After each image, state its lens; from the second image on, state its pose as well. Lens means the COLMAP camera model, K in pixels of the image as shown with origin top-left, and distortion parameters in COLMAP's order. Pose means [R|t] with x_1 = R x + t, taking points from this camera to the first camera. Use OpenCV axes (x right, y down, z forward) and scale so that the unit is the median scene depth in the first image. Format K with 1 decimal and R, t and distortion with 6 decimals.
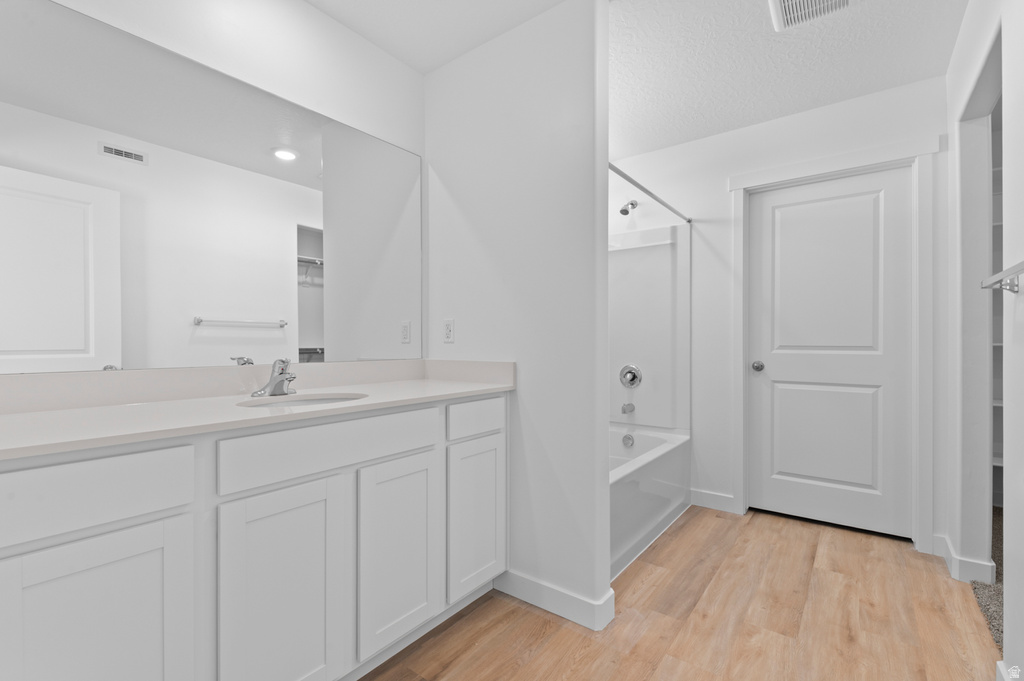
lens RADIAL K [[460.8, 0, 509.2], [0, 460.8, 340.9], [0, 0, 1]] dist [0.002289, 0.000877]
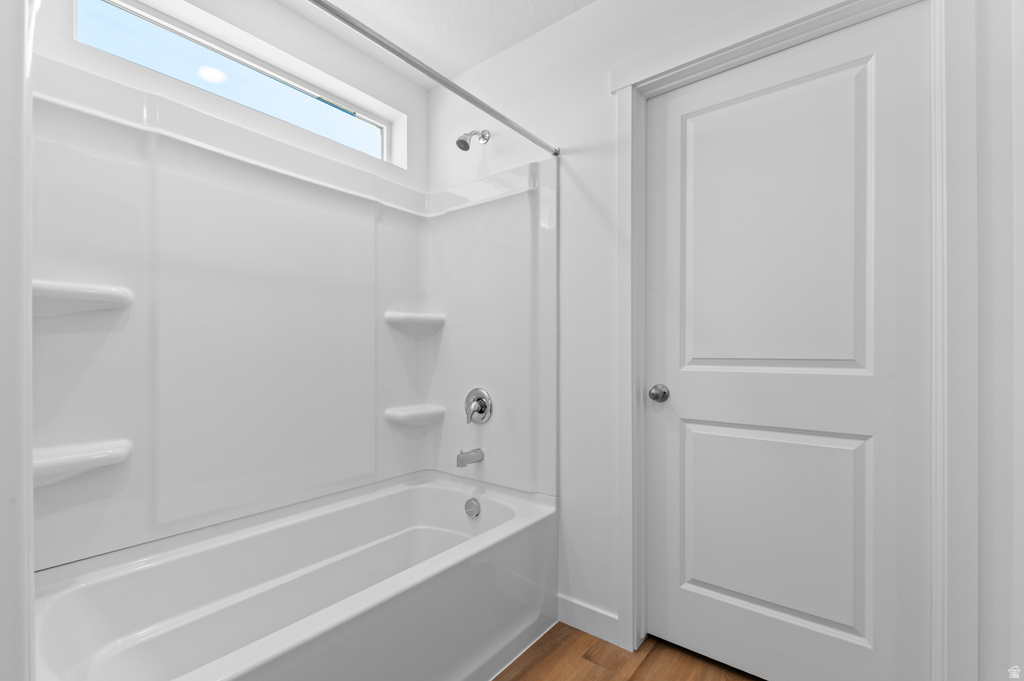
lens RADIAL K [[446.9, 0, 511.9], [0, 446.9, 351.8], [0, 0, 1]] dist [0.000459, -0.000563]
pose [[0.999998, 0.001445, 0.000969, 0.352483], [-0.001442, 0.999992, -0.003754, 0.004887], [-0.000975, 0.003753, 0.999992, 0.437258]]
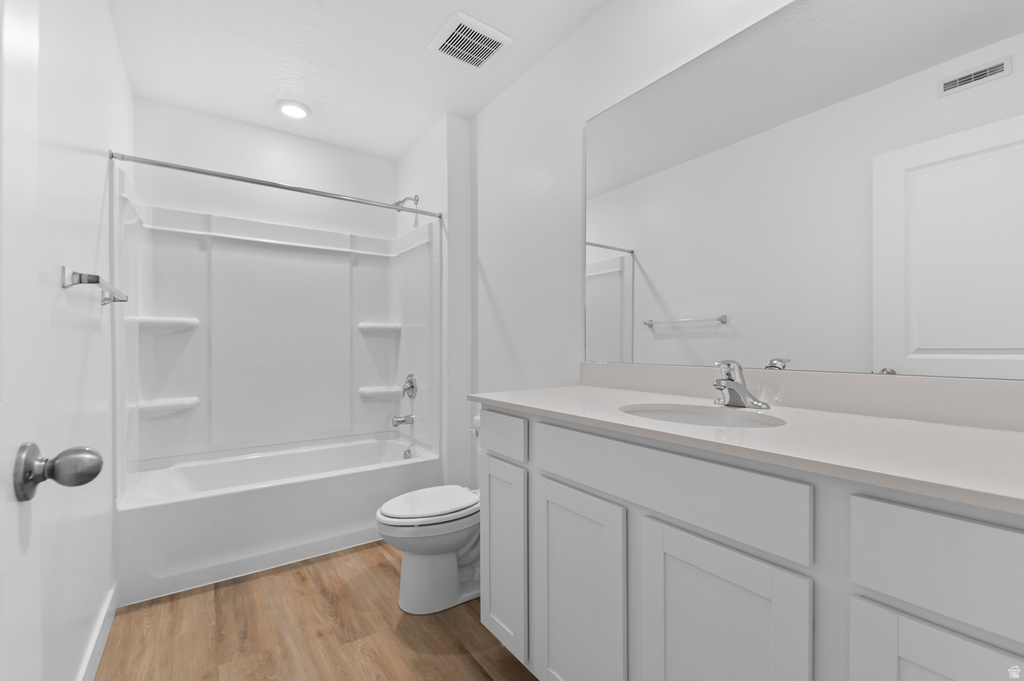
lens RADIAL K [[446.9, 0, 516.2], [0, 446.9, 343.5], [0, 0, 1]] dist [0.000459, -0.000563]
pose [[0.959376, -0.003771, -0.282106, 0.822421], [0.002238, 0.999981, -0.005755, -0.005446], [0.282122, 0.004889, 0.959366, 0.221393]]
